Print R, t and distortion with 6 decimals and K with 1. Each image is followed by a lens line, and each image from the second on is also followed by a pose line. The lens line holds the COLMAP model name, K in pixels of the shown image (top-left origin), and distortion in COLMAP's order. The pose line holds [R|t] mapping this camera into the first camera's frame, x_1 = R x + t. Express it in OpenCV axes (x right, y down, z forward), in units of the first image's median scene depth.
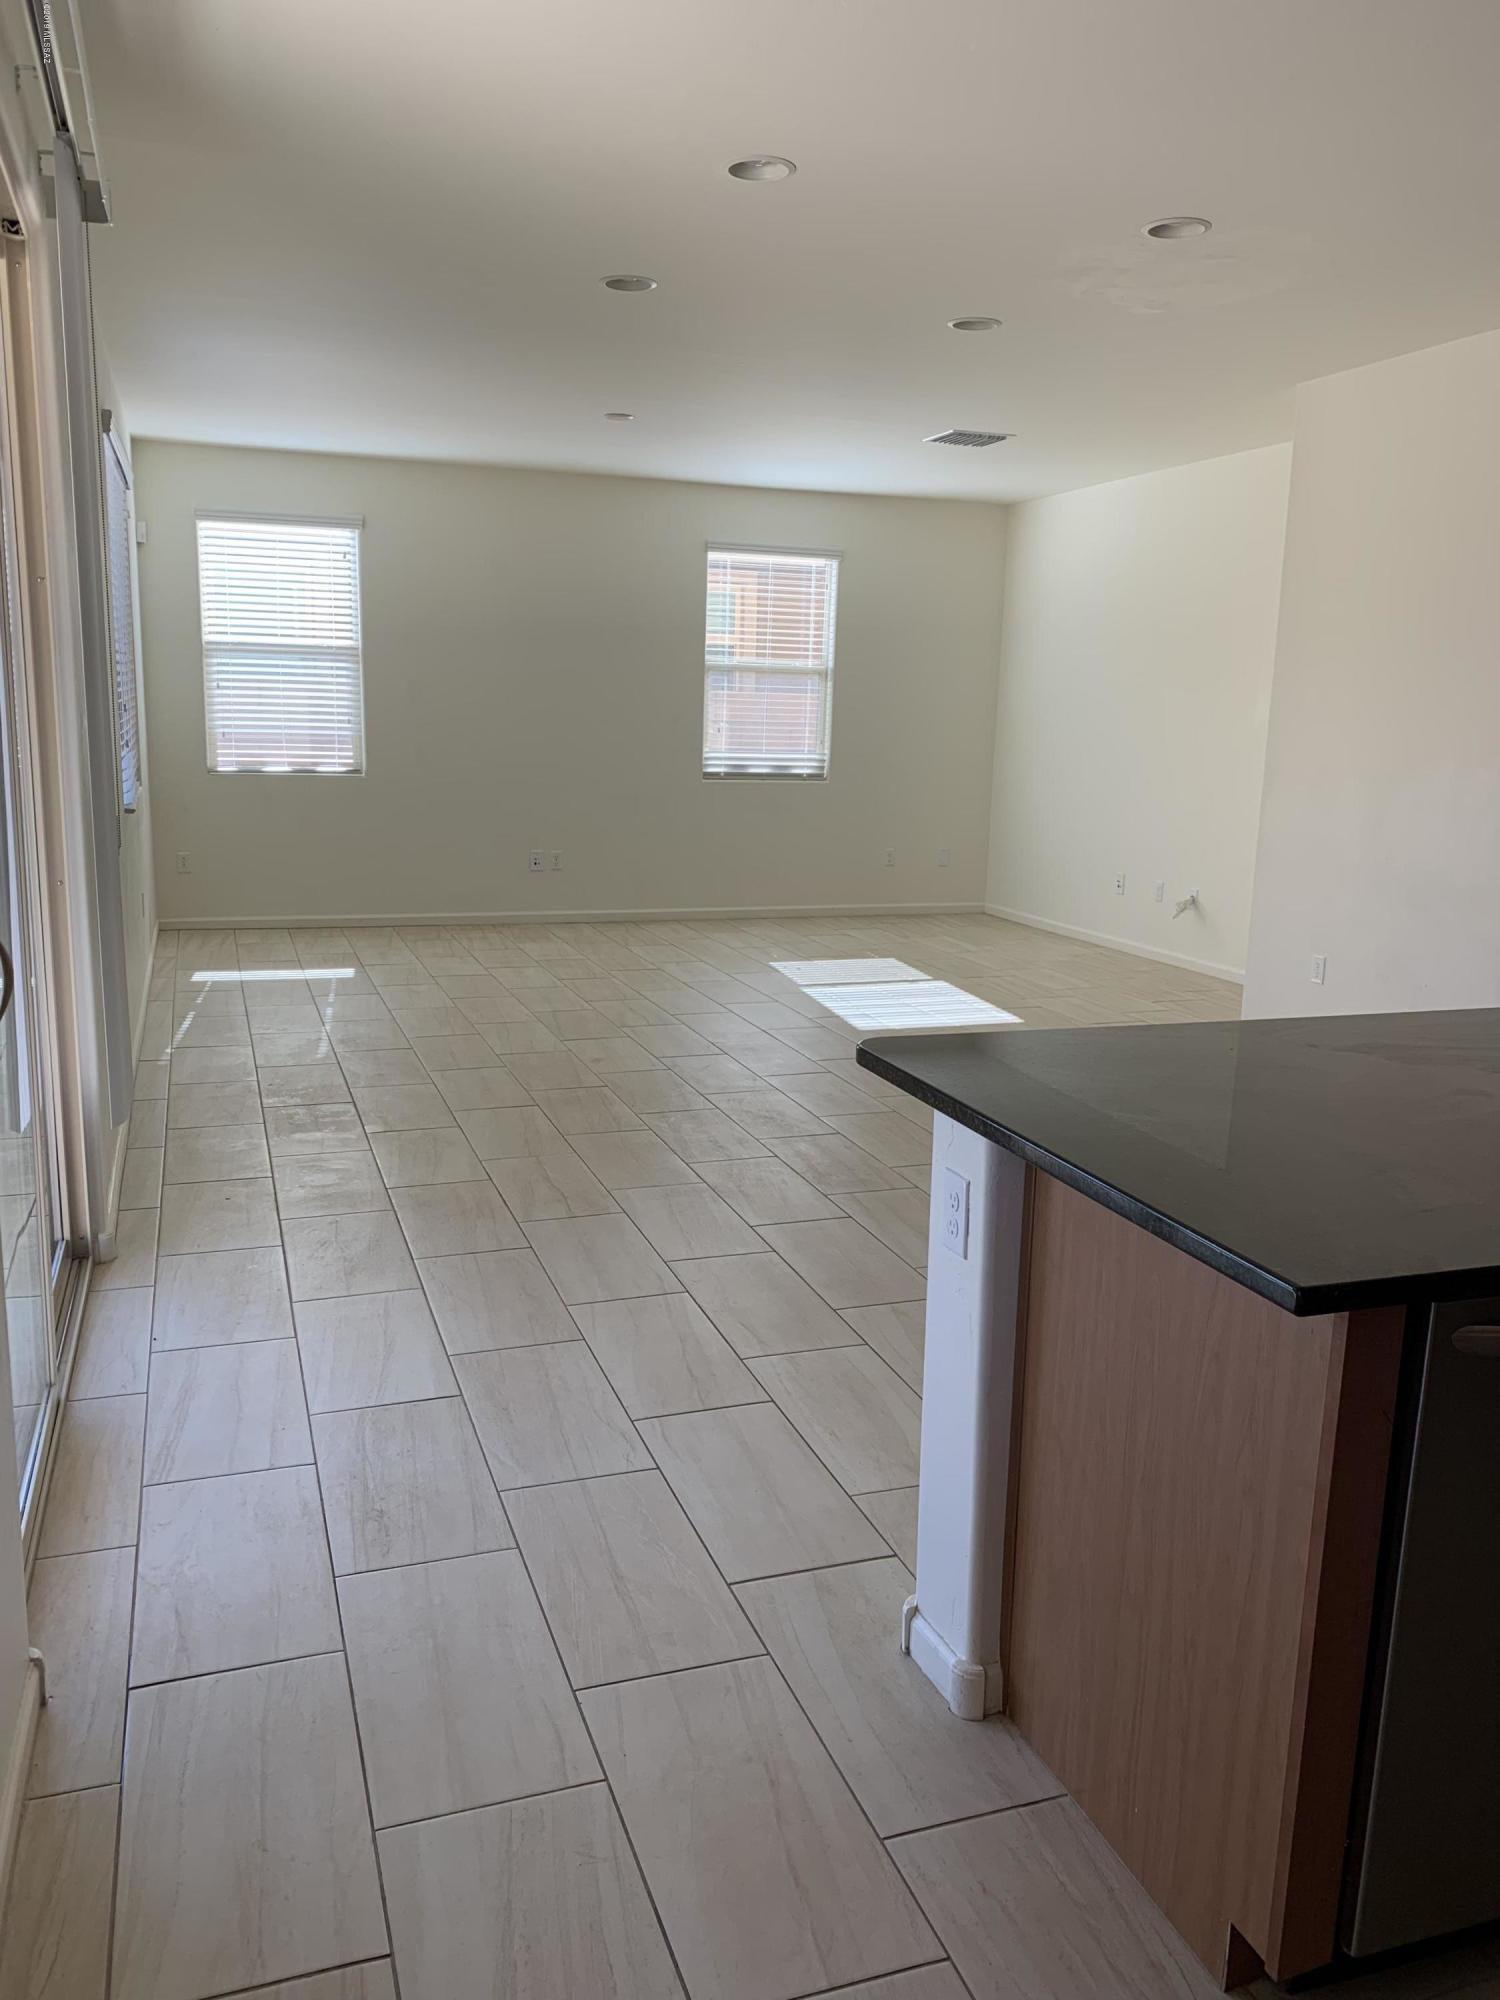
lens RADIAL K [[1533.9, 0, 750.0], [0, 1533.9, 1000.0], [0, 0, 1]] dist [0.044509, -0.050260]
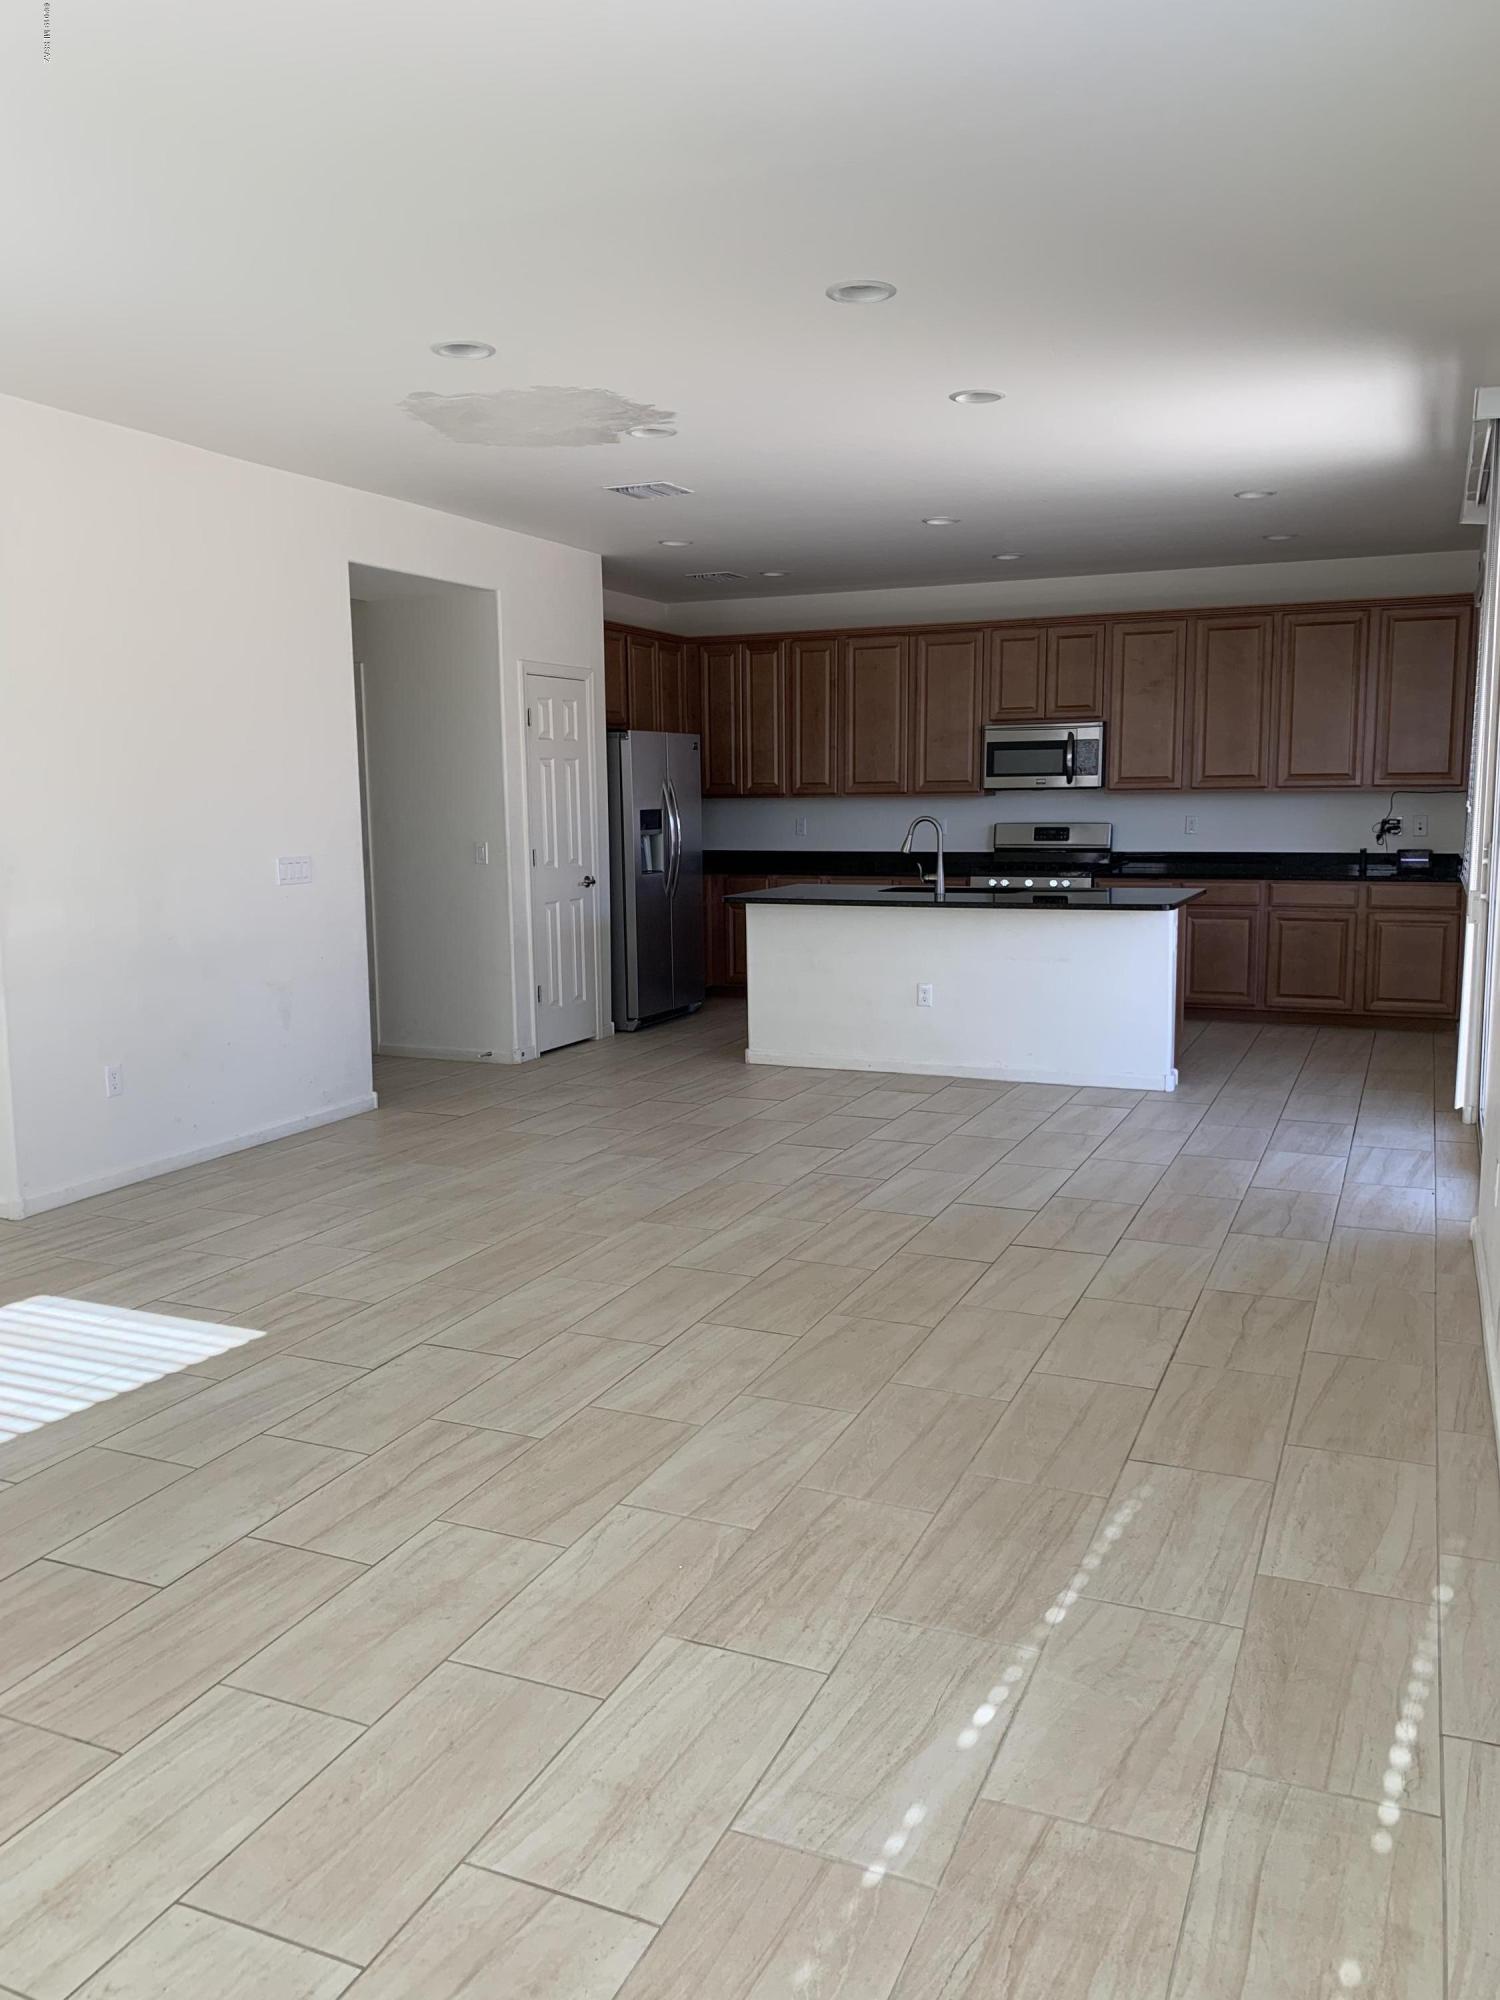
lens RADIAL K [[1510.7, 0, 753.1], [0, 1510.7, 1030.6], [0, 0, 1]] dist [0.161361, -0.382953]
pose [[-0.732617, -0.126829, 0.668720, -0.607293], [0.121146, 0.942500, 0.311475, -0.343553], [-0.669773, 0.309205, -0.675127, 1.665708]]
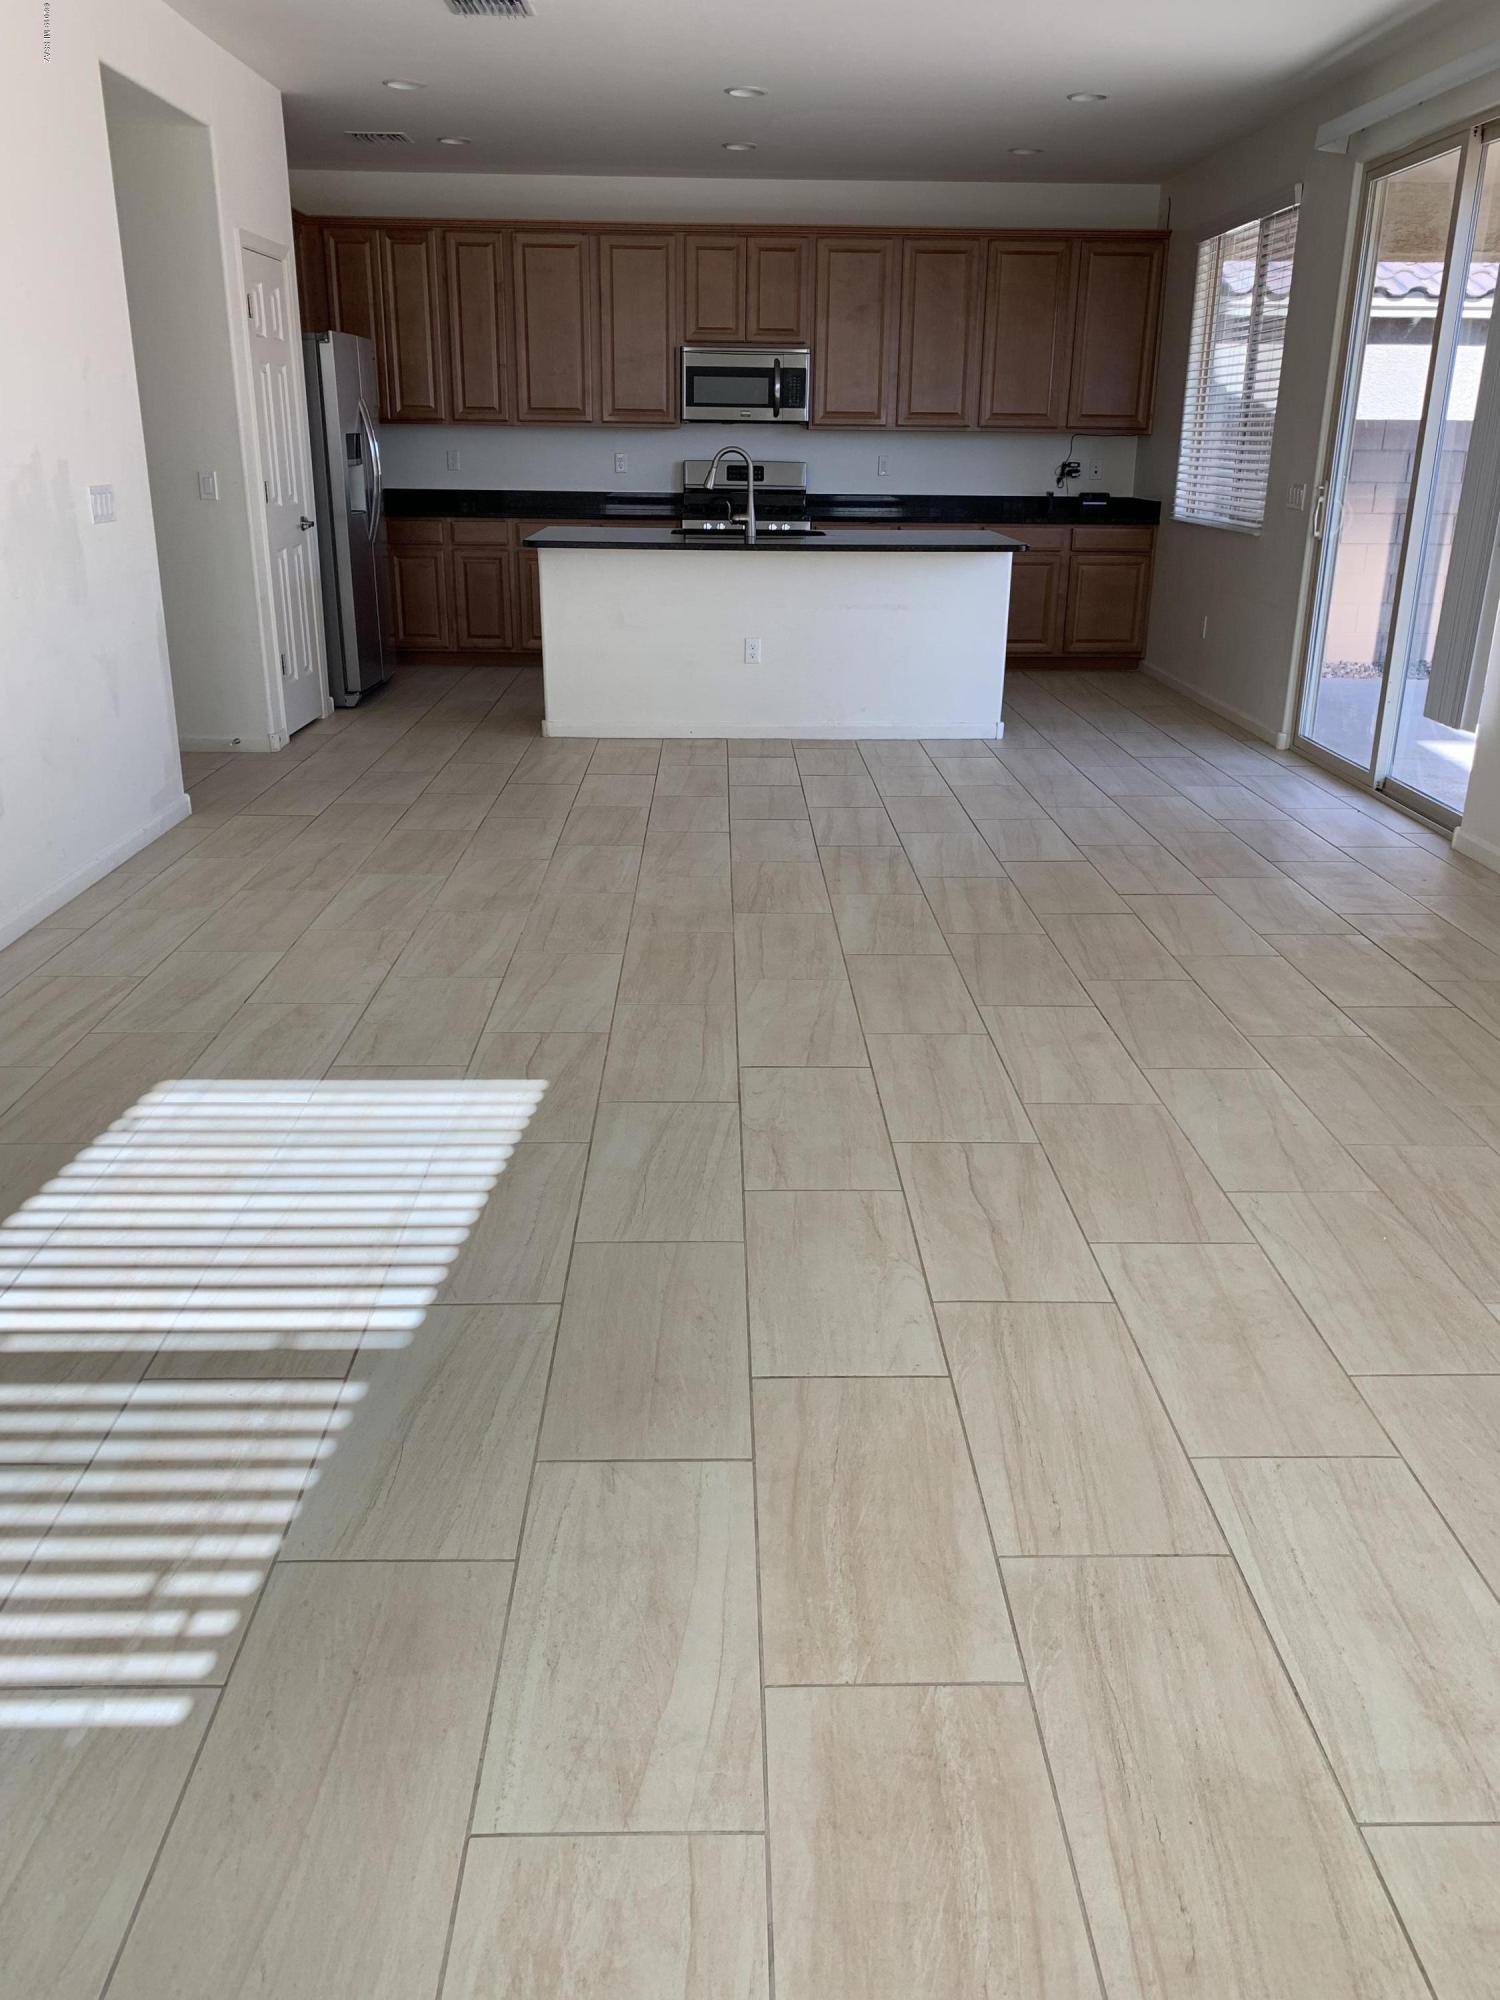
lens RADIAL K [[1533.9, 0, 750.0], [0, 1533.9, 1000.0], [0, 0, 1]] dist [0.044509, -0.050260]
pose [[-0.949044, -0.143311, 0.280674, -0.168930], [0.023928, 0.855282, 0.517611, -0.346214], [-0.314235, 0.497951, -0.808270, 1.833395]]
